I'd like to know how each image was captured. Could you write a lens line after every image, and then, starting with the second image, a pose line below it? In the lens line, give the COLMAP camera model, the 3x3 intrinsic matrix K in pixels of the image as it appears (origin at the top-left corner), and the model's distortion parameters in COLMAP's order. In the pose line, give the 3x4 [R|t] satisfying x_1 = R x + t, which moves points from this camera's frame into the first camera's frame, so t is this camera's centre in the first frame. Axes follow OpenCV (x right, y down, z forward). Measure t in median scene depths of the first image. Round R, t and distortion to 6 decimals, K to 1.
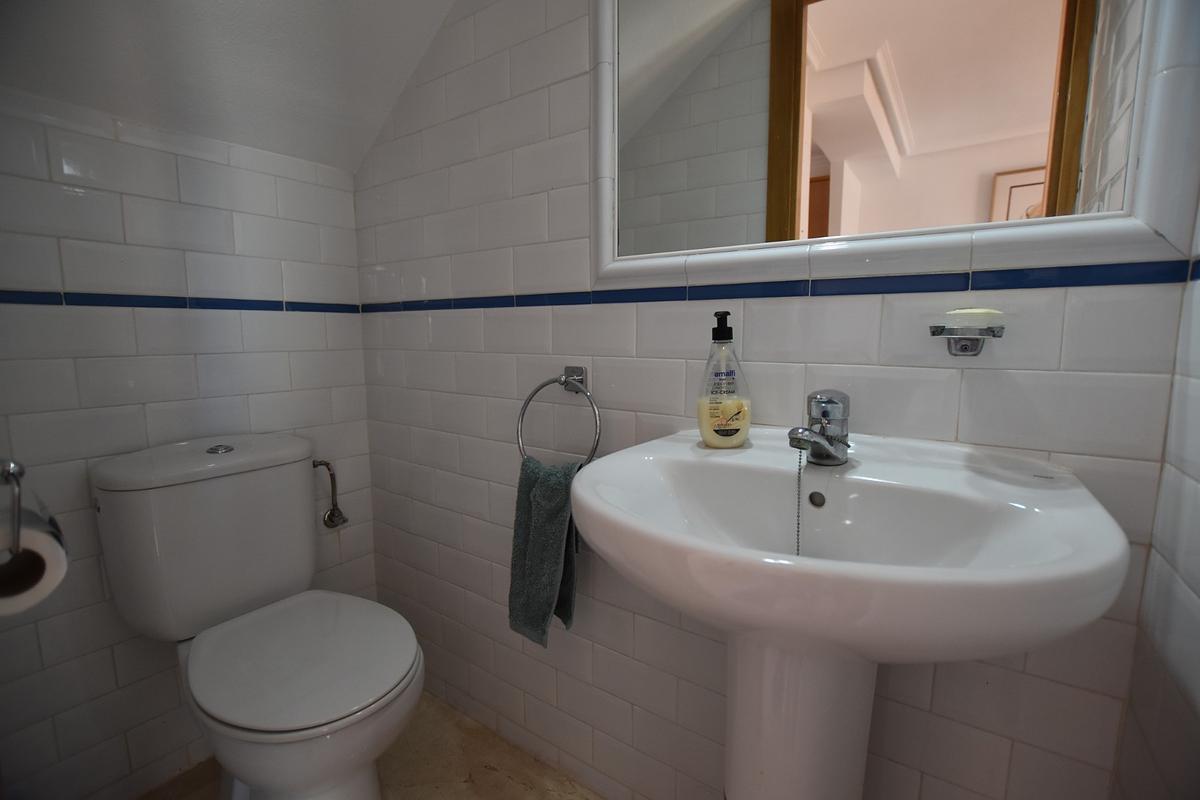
lens RADIAL K [[534.1, 0, 602.4], [0, 534.1, 407.8], [0, 0, 1]] dist [-0.031574, 0.004017]
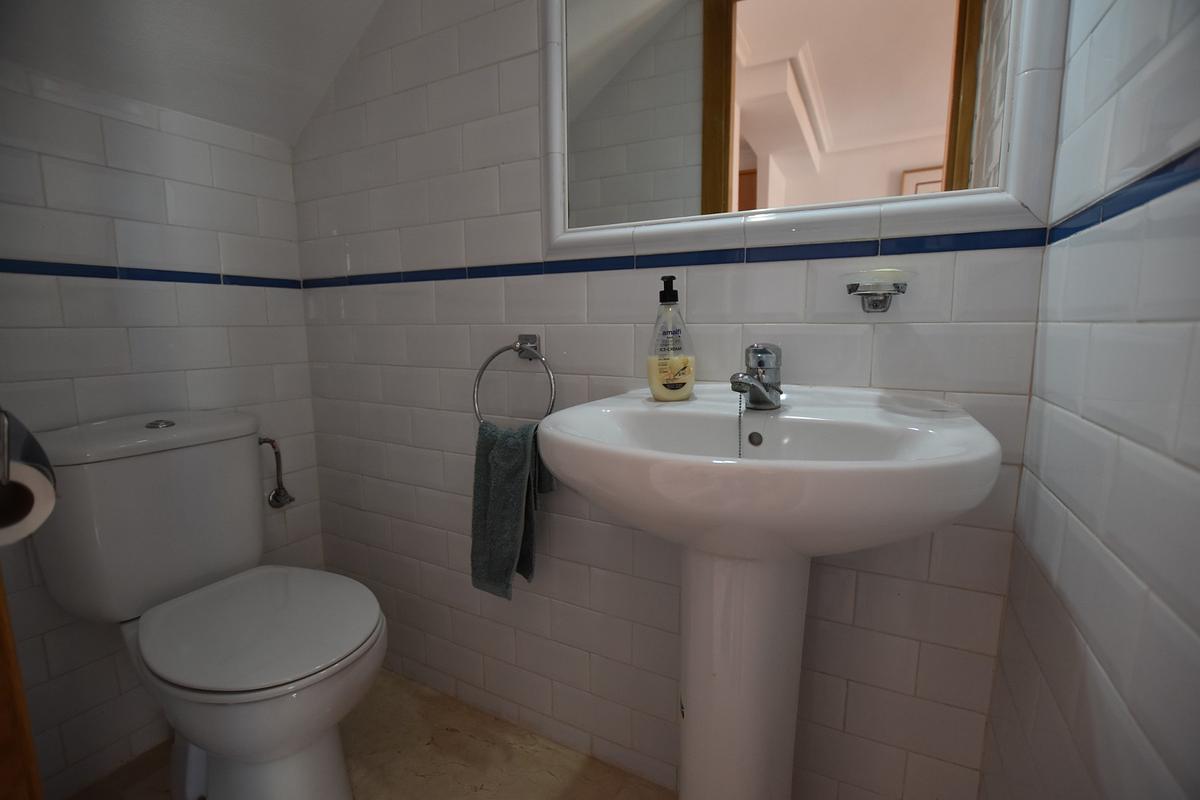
lens RADIAL K [[534.1, 0, 603.1], [0, 534.1, 408.4], [0, 0, 1]] dist [-0.031574, 0.004017]
pose [[0.992534, -0.021344, 0.120087, -0.036072], [0.019703, 0.999696, 0.014835, 0.057418], [-0.120367, -0.012358, 0.992653, -0.060052]]
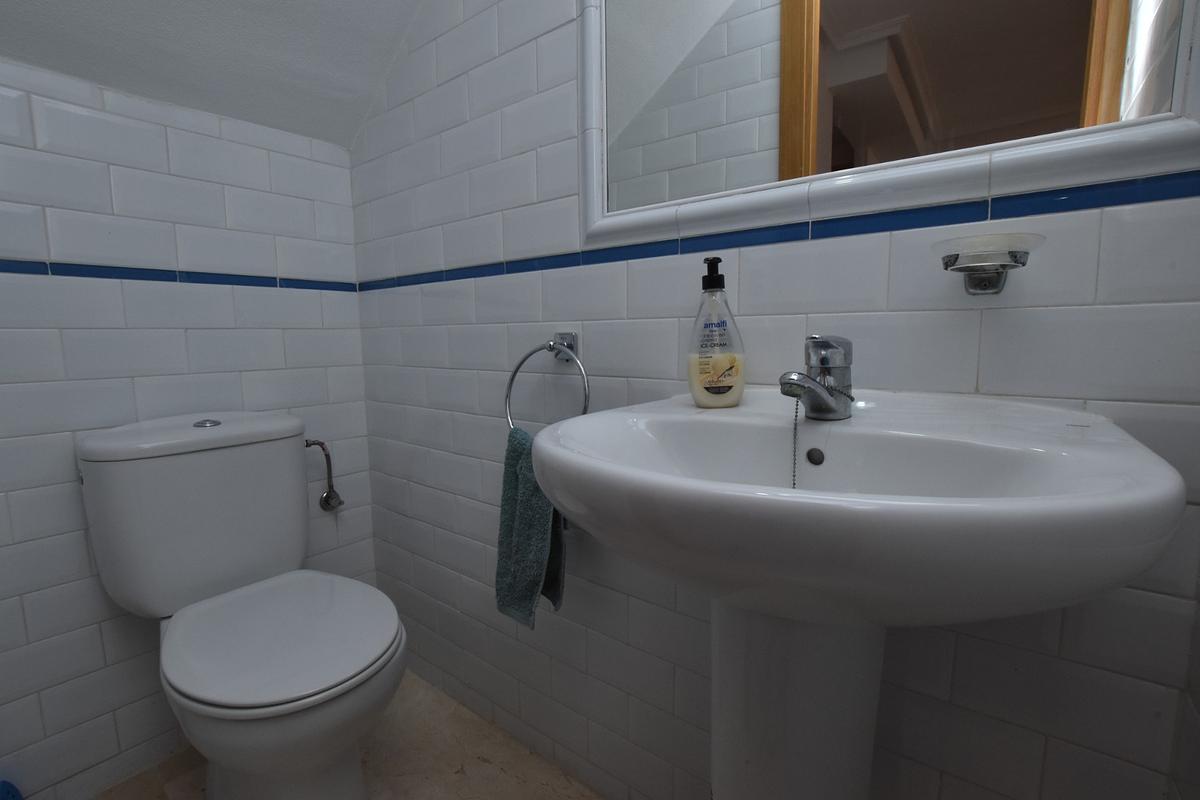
lens RADIAL K [[534.1, 0, 601.6], [0, 534.1, 406.9], [0, 0, 1]] dist [-0.031574, 0.004017]
pose [[0.998849, -0.003688, -0.047825, 0.060683], [0.003317, 0.999964, -0.007825, 0.064601], [0.047852, 0.007657, 0.998825, 0.062693]]
